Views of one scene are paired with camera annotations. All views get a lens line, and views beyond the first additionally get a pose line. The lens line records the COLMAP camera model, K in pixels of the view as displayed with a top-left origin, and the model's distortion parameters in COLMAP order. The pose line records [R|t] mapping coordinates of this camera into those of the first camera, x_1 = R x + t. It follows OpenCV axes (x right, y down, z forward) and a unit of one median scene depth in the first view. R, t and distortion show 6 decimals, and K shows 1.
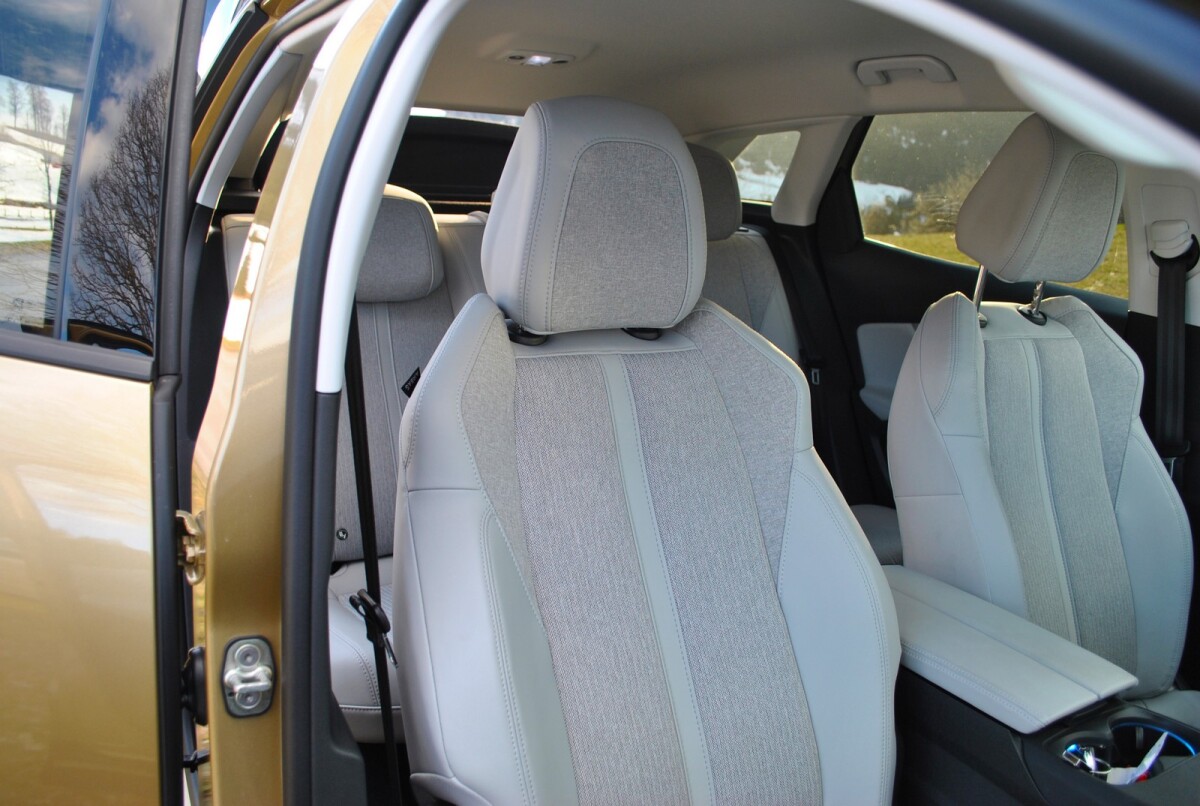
lens RADIAL K [[942.8, 0, 597.5], [0, 942.8, 400.1], [0, 0, 1]] dist [-0.084214, 0.011175]
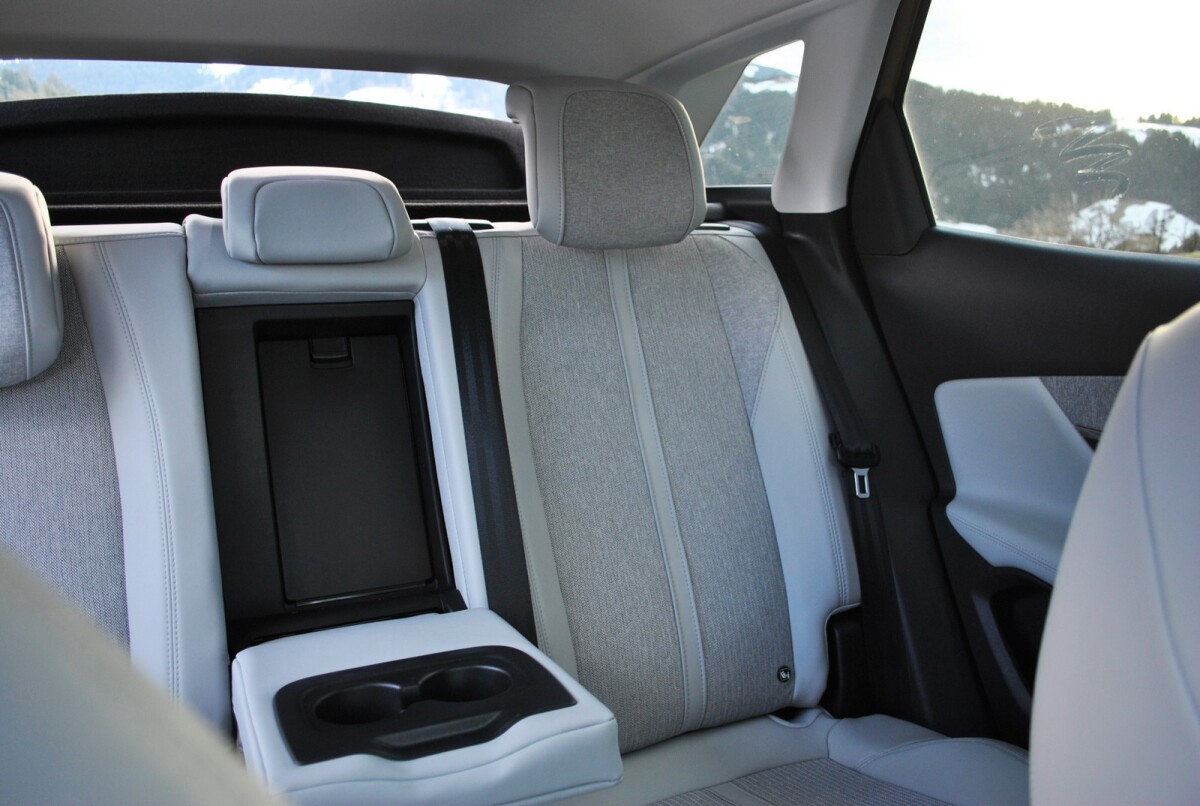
lens RADIAL K [[942.8, 0, 598.7], [0, 942.8, 403.6], [0, 0, 1]] dist [-0.084214, 0.011175]
pose [[0.994678, -0.049856, -0.090162, 0.198480], [0.044428, 0.997134, -0.061235, -0.066305], [0.092956, 0.056903, 0.994043, 0.669251]]
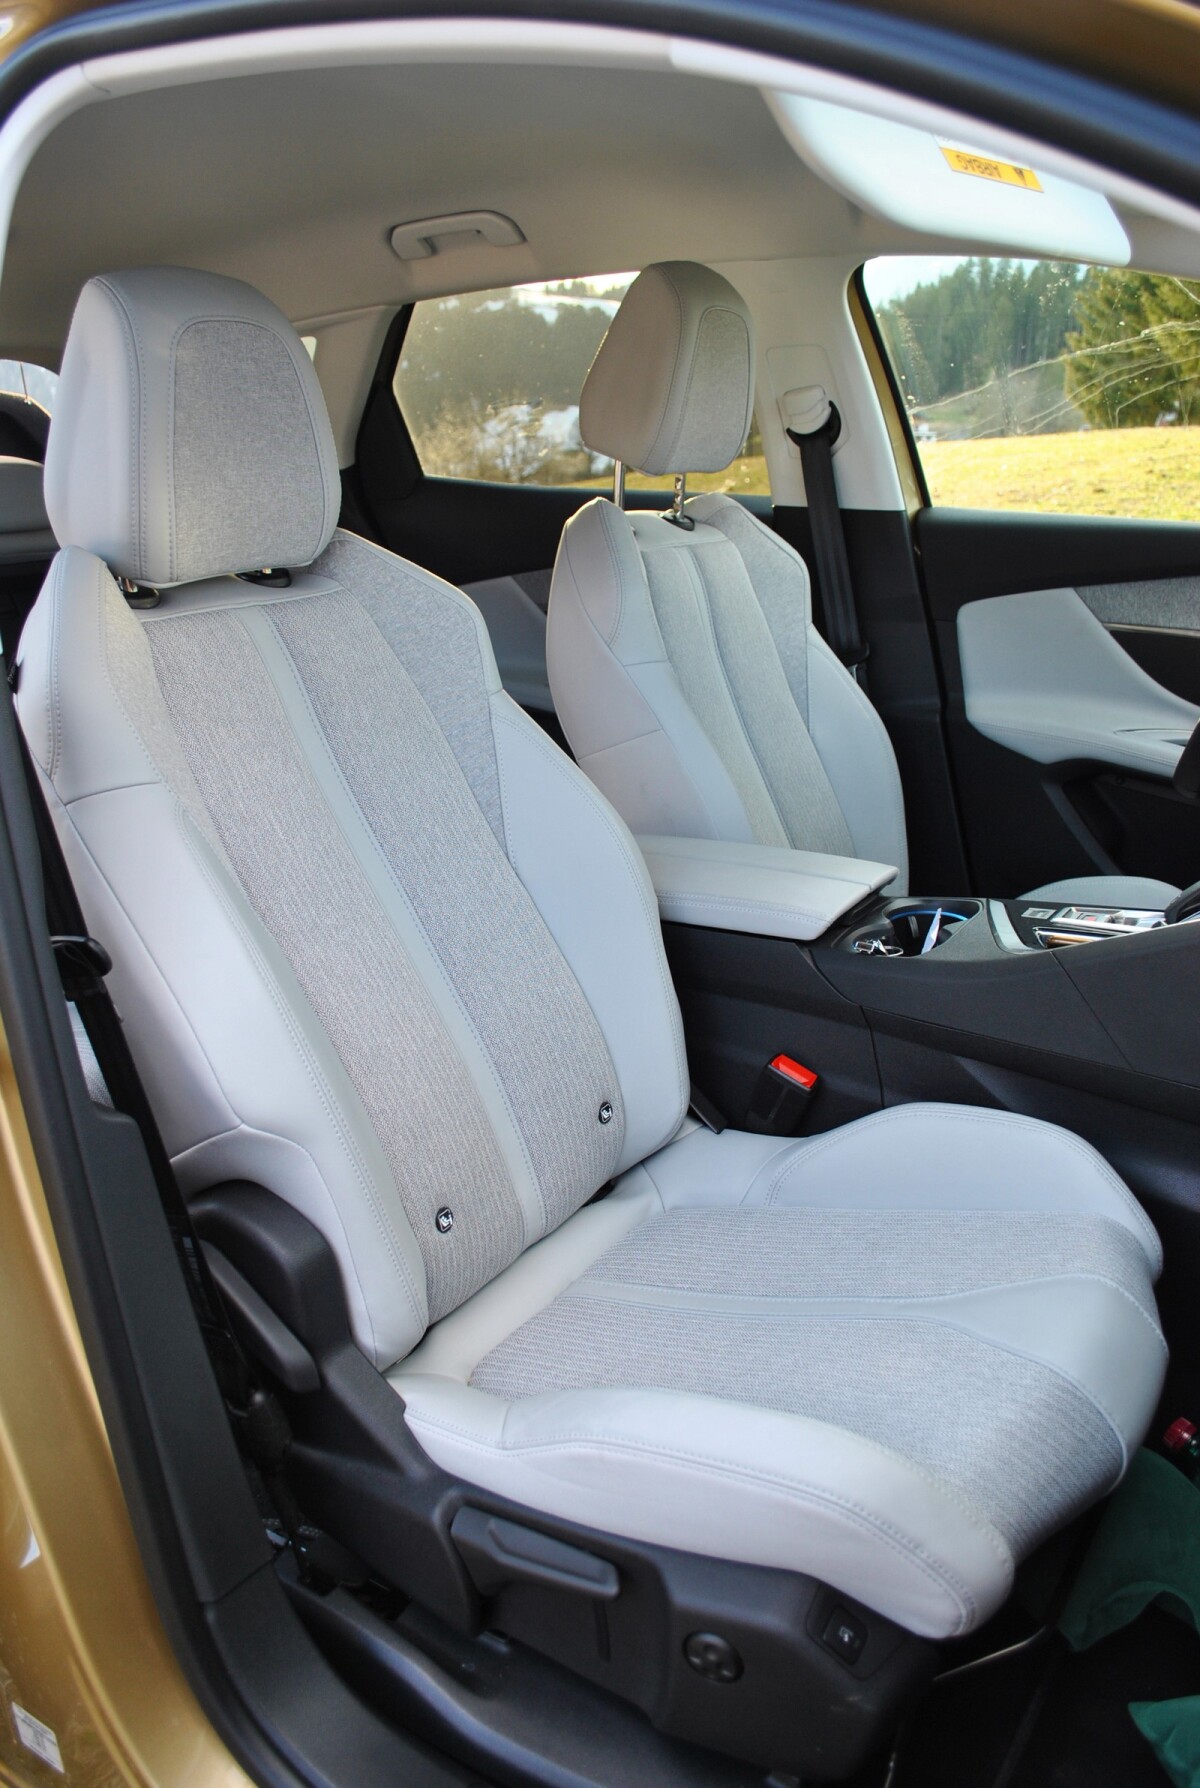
lens RADIAL K [[1404.8, 0, 594.5], [0, 1404.8, 904.8], [0, 0, 1]] dist [-0.084214, 0.011175]
pose [[0.887633, -0.231966, 0.397868, -0.172318], [0.198390, 0.972219, 0.124221, 0.072980], [-0.415630, -0.031330, 0.908994, -0.110951]]
